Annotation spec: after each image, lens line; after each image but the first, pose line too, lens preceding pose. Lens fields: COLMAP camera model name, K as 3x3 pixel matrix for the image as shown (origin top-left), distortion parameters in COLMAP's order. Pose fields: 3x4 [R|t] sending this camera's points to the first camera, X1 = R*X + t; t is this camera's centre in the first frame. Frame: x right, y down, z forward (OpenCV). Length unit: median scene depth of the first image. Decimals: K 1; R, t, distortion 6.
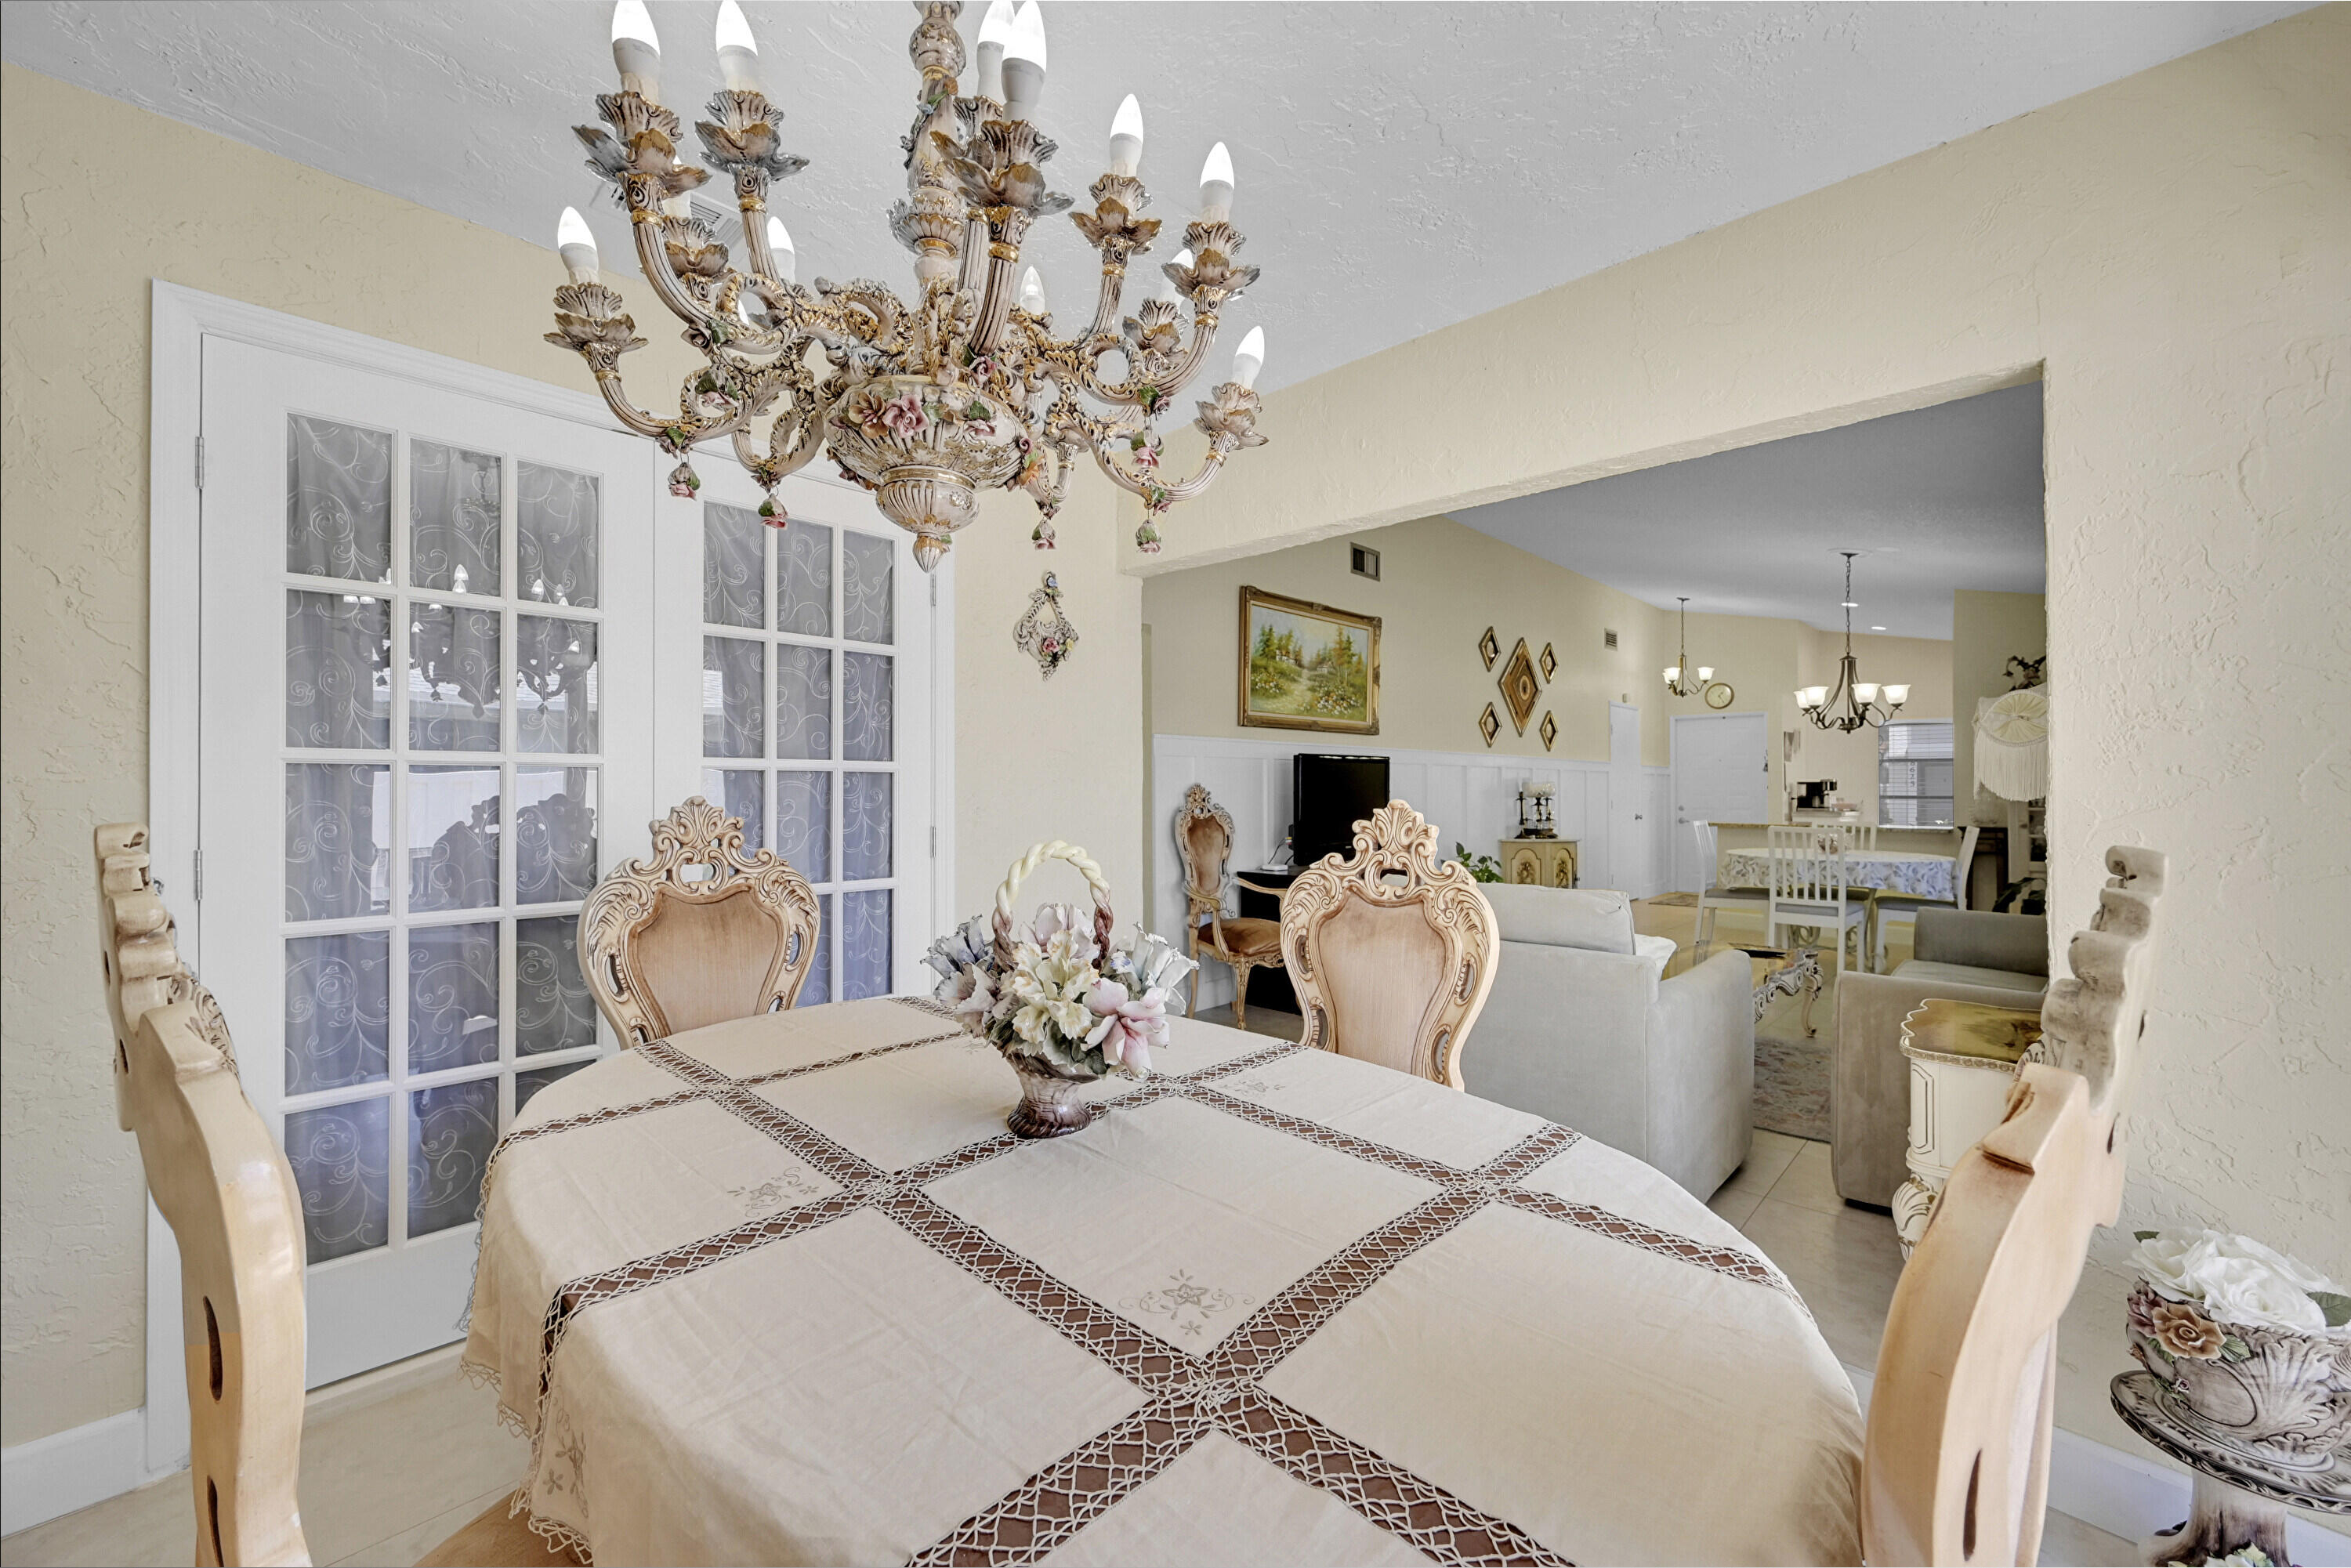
lens RADIAL K [[925.9, 0, 1172.6], [0, 925.9, 781.3], [0, 0, 1]] dist [-0.001724, -0.000705]
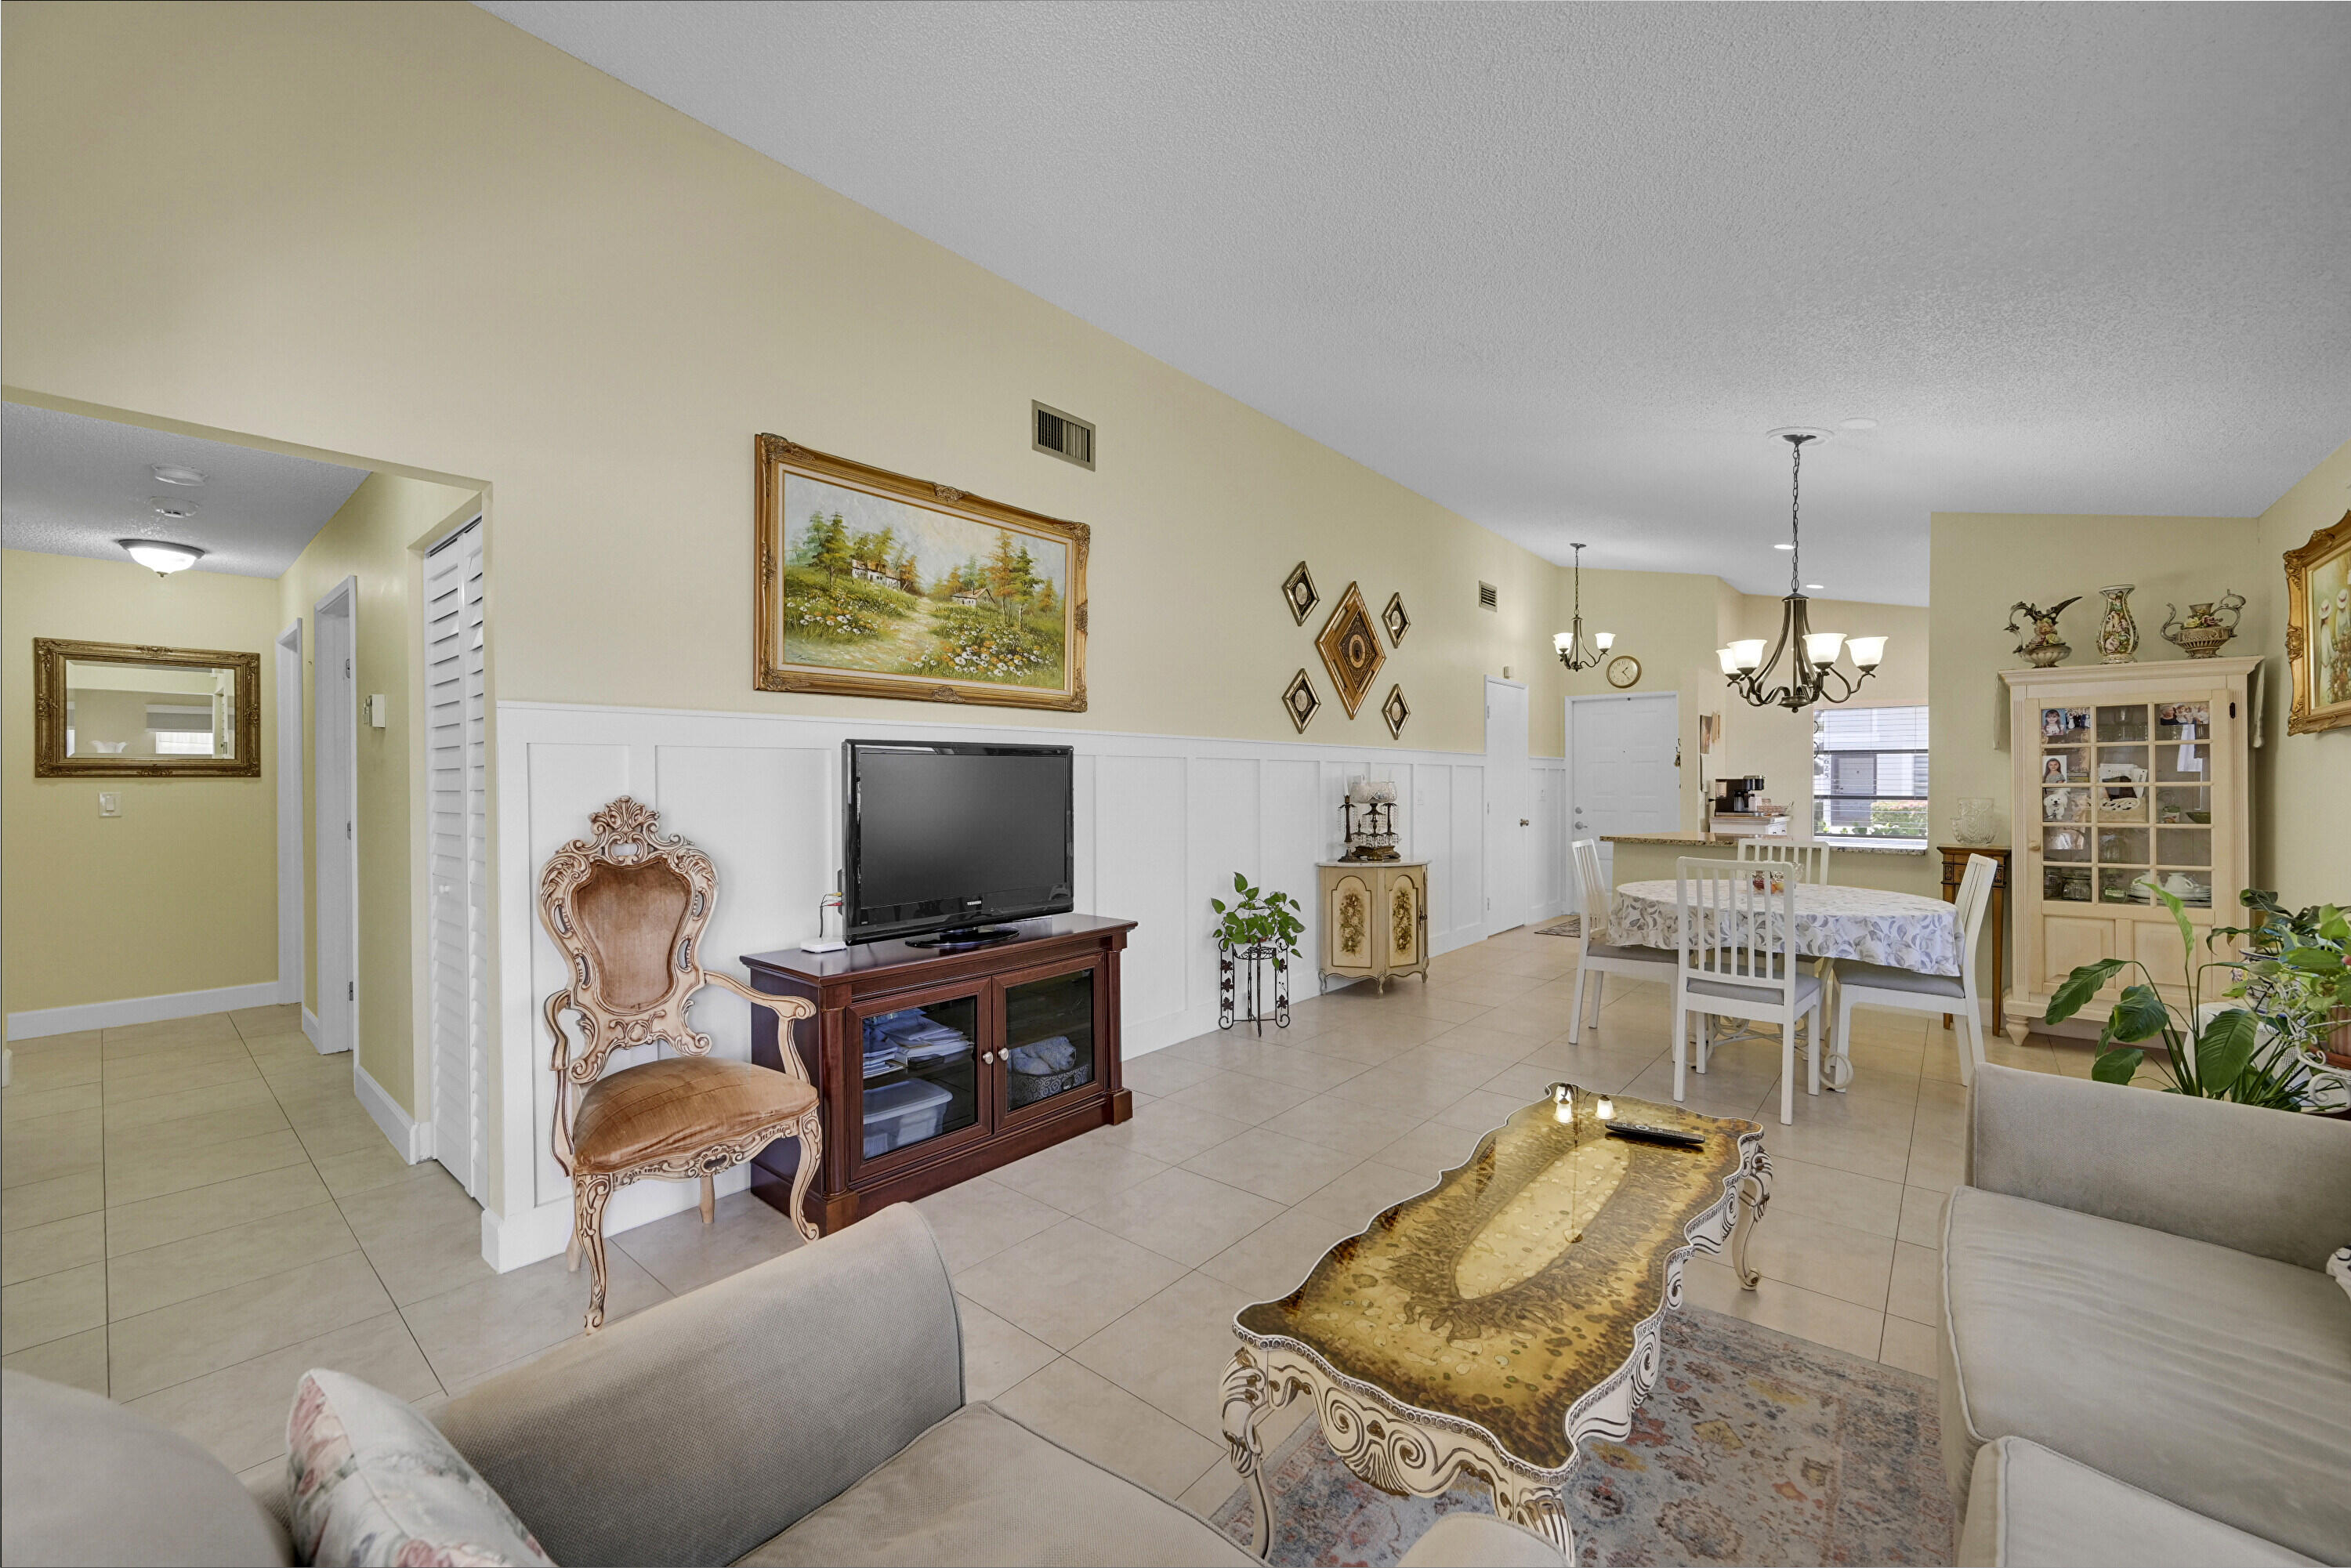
lens RADIAL K [[925.9, 0, 1173.3], [0, 925.9, 782.0], [0, 0, 1]] dist [-0.001724, -0.000705]
pose [[0.997716, -0.001113, 0.067532, 0.238218], [0.000356, 0.999937, 0.011223, -0.009084], [-0.067541, -0.011173, 0.997654, 0.362894]]
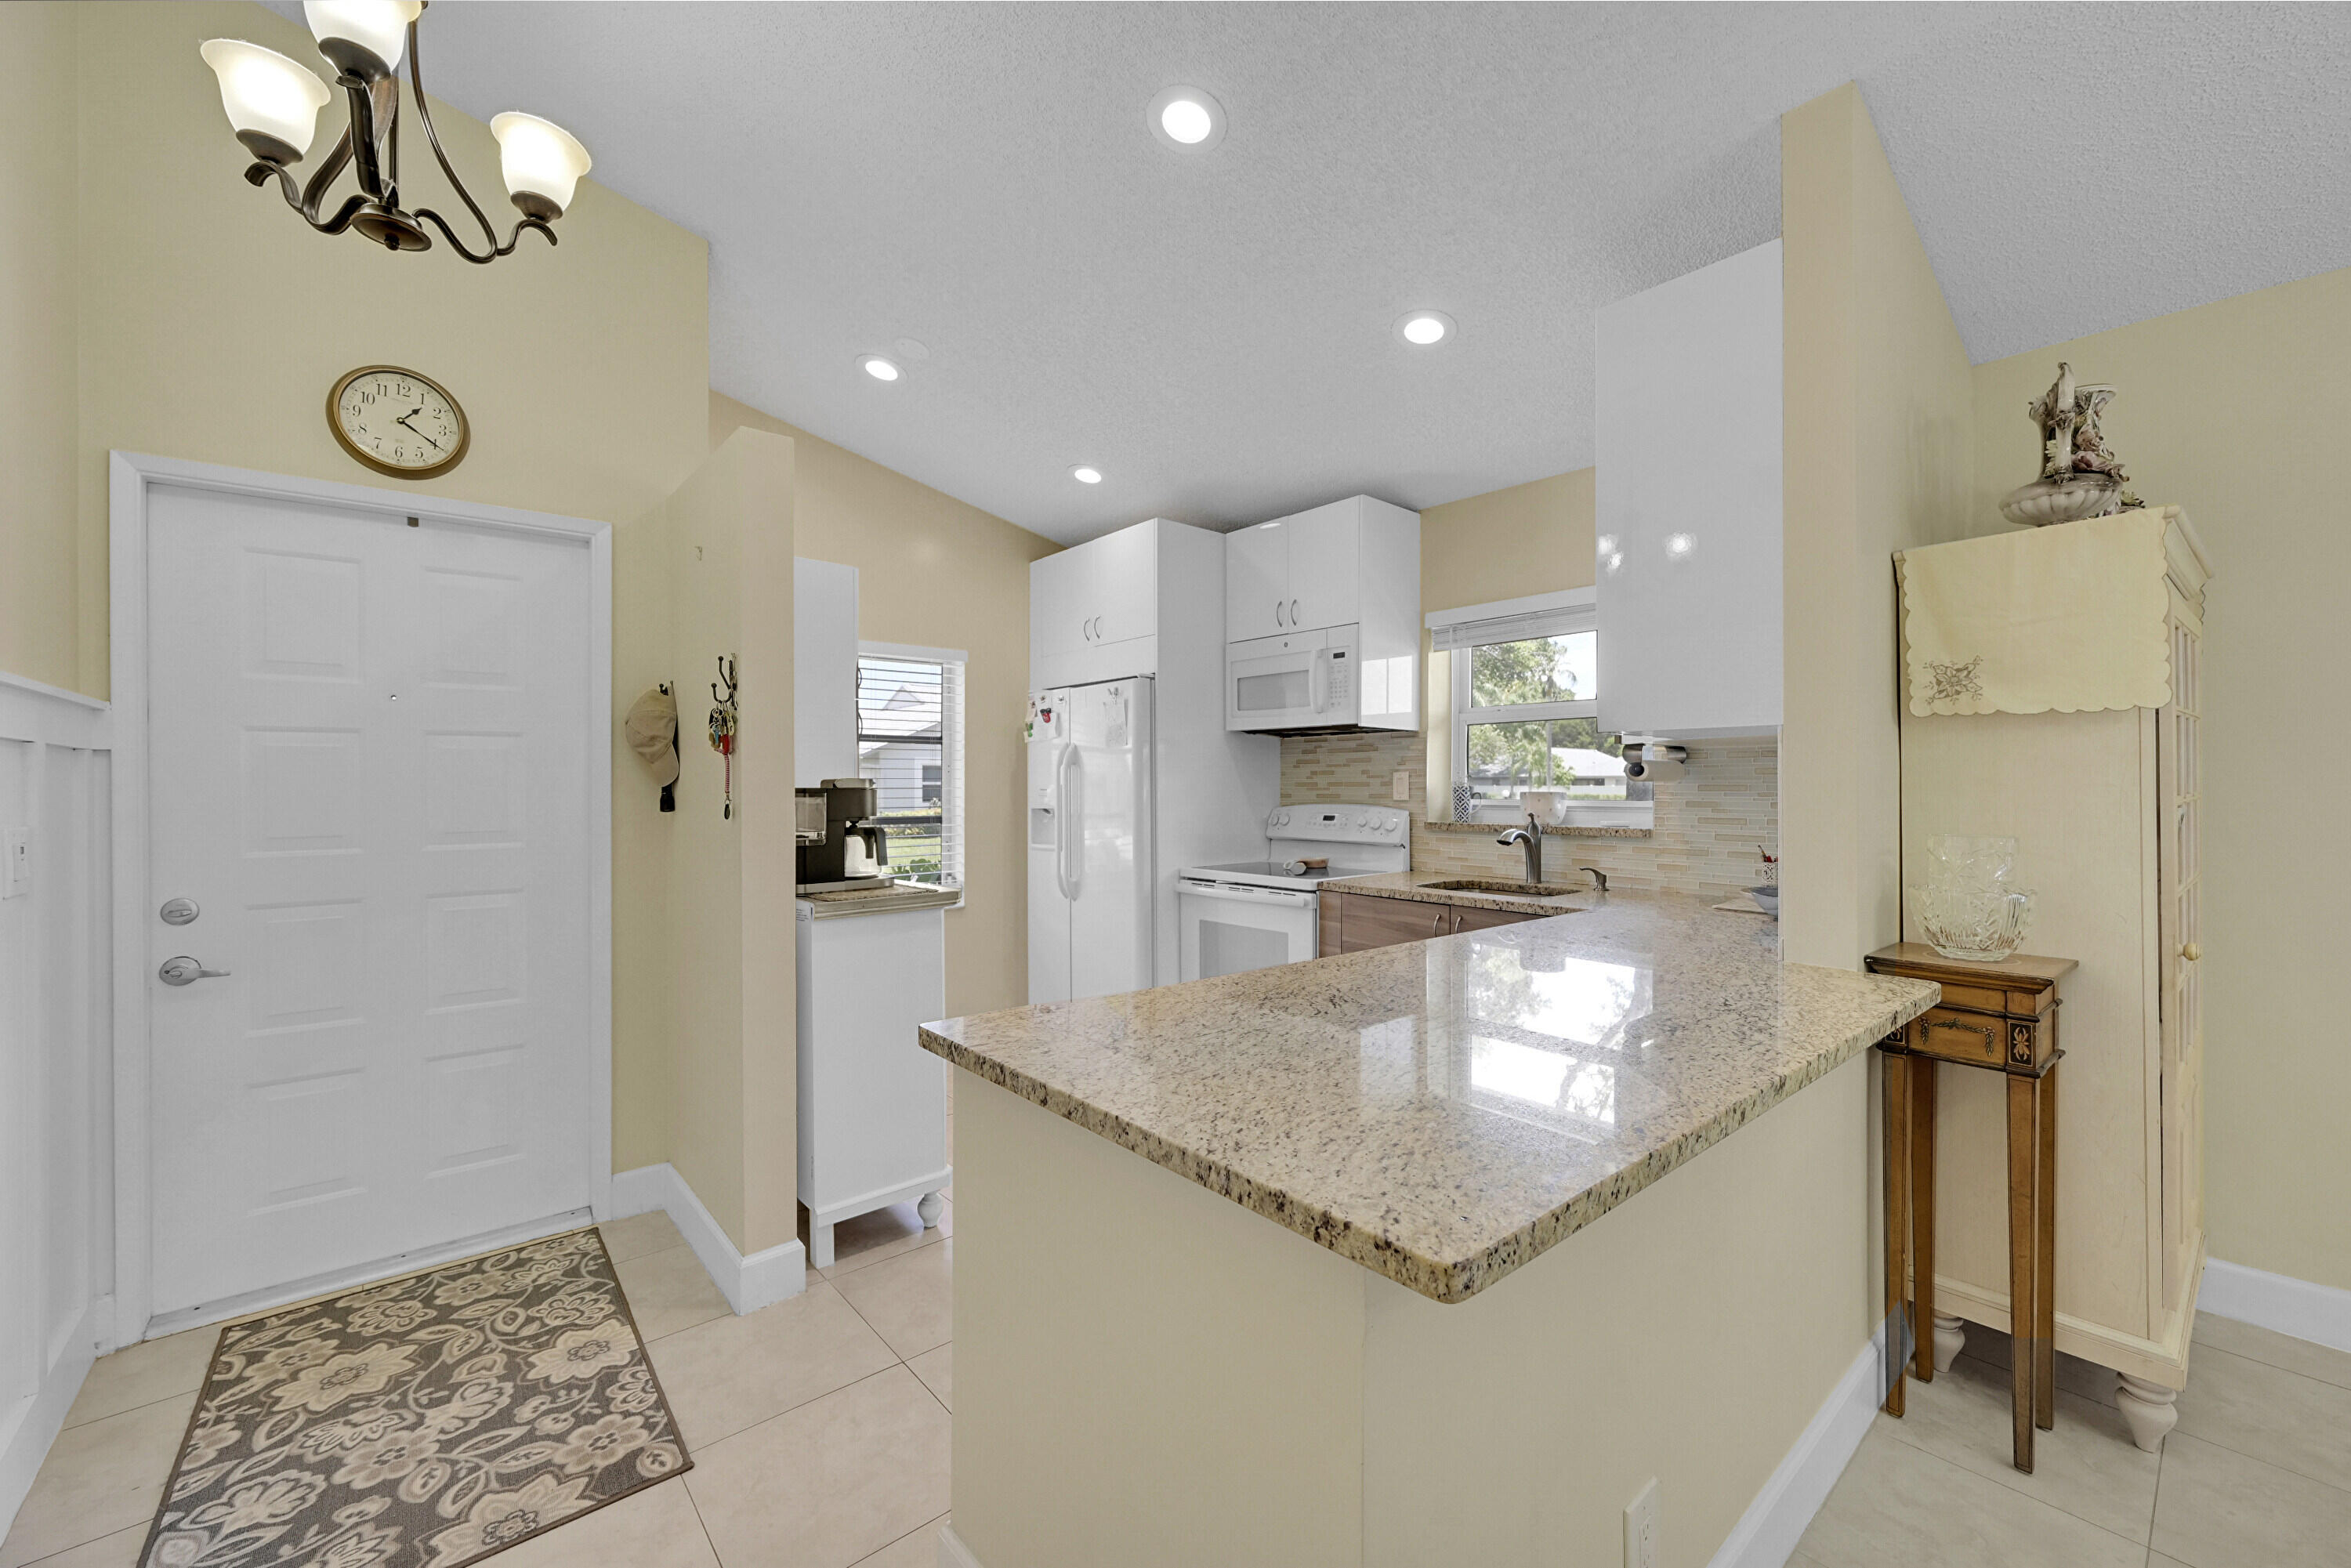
lens RADIAL K [[925.9, 0, 1175.7], [0, 925.9, 788.5], [0, 0, 1]] dist [-0.001724, -0.000705]
pose [[0.087840, -0.004404, 0.996125, 0.622349], [-0.006405, 0.999967, 0.004985, -0.002322], [-0.996114, -0.006818, 0.087809, 1.302474]]
